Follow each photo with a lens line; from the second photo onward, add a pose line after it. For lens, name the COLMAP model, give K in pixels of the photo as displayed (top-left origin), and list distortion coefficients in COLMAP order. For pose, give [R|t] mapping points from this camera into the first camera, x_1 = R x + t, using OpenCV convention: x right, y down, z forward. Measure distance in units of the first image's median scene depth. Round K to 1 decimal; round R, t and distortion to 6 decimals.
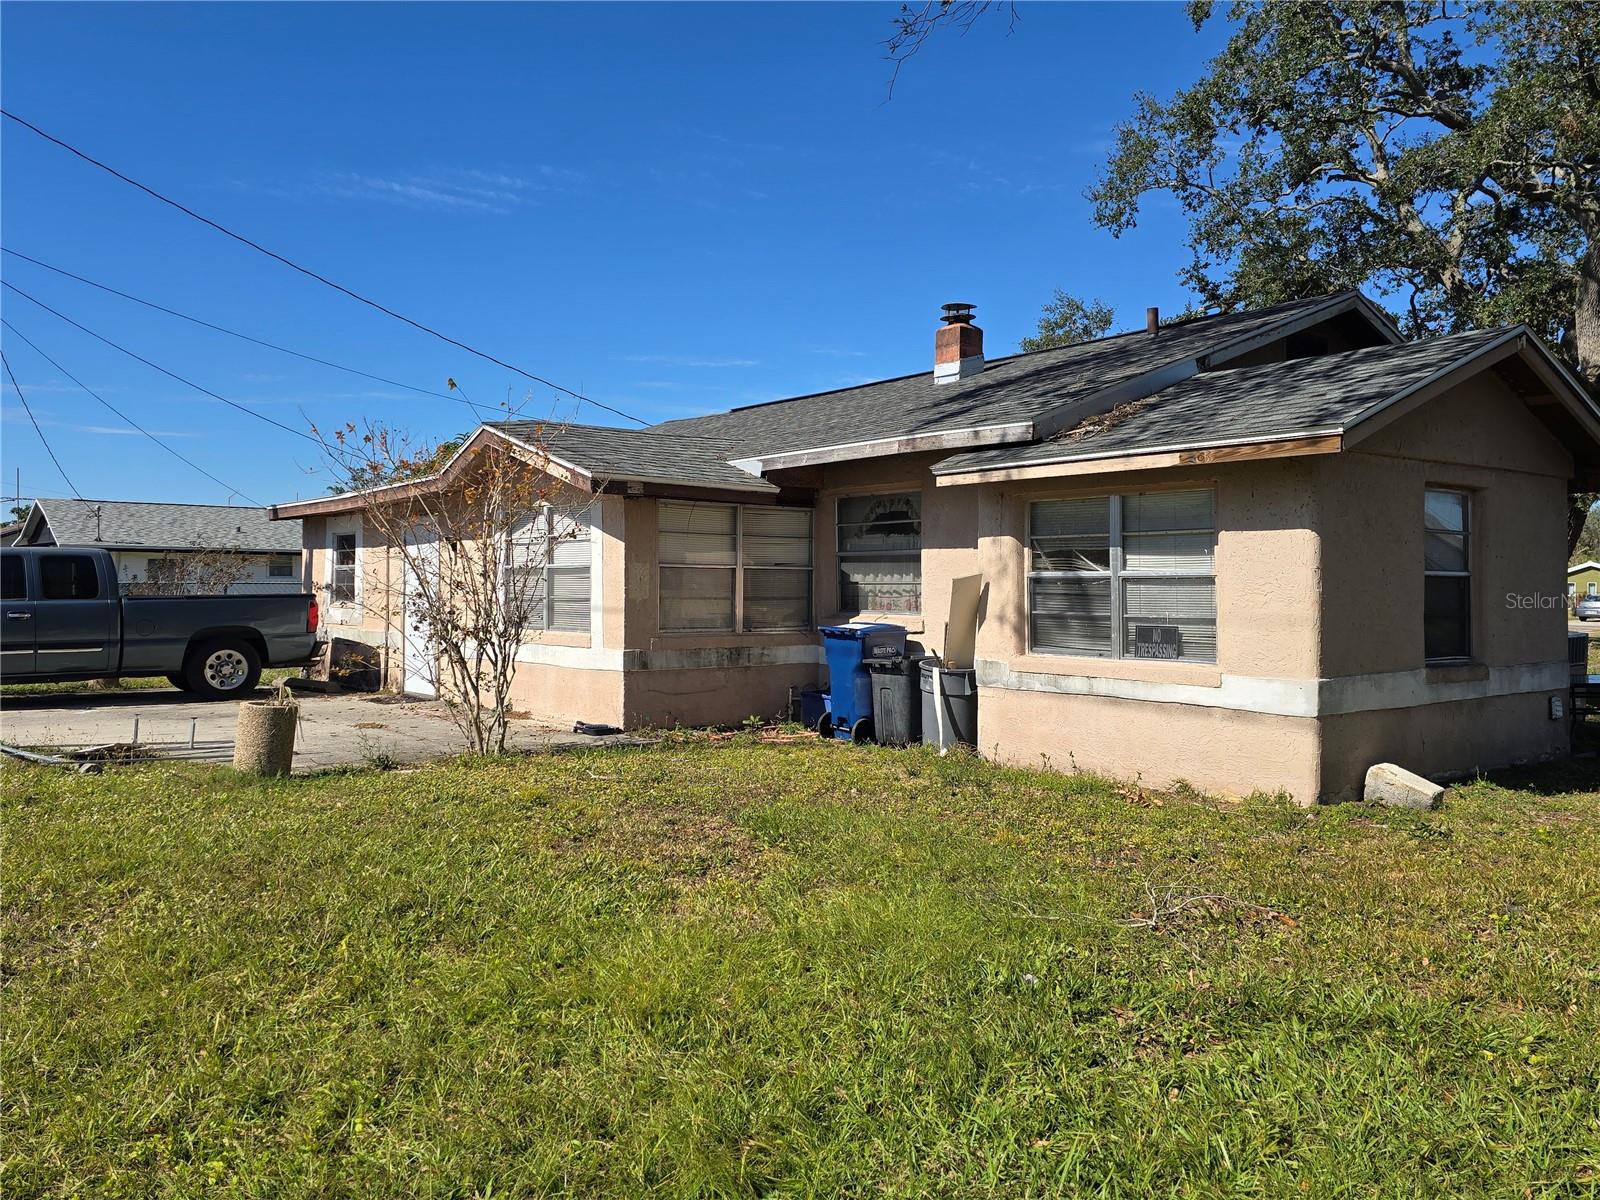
lens RADIAL K [[1225.3, 0, 781.1], [0, 1225.3, 569.3], [0, 0, 1]] dist [0.092212, -0.108580]
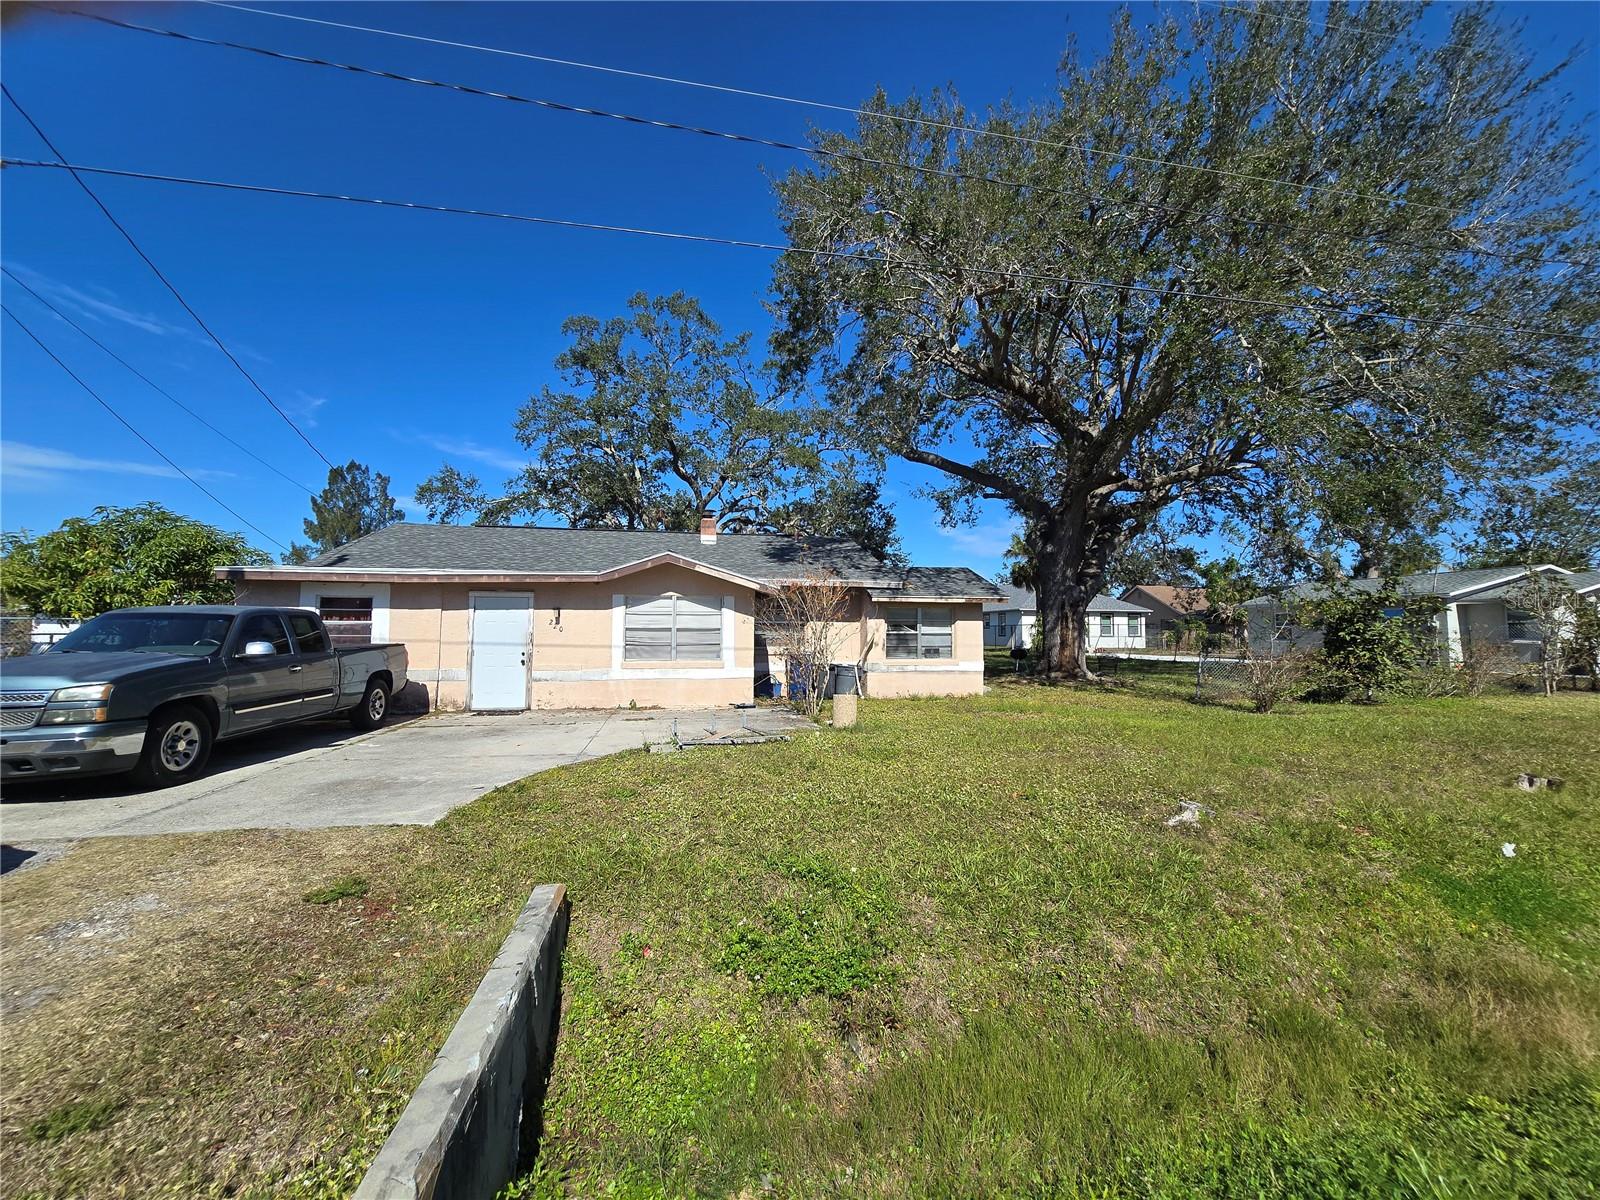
lens RADIAL K [[652.4, 0, 800.7], [0, 652.4, 590.5], [0, 0, 1]] dist [-0.005453, -0.000231]
pose [[0.463301, 0.053769, 0.884568, -1.305760], [-0.013306, 0.998467, -0.053723, -0.009184], [-0.886101, 0.013119, 0.463307, 0.465987]]
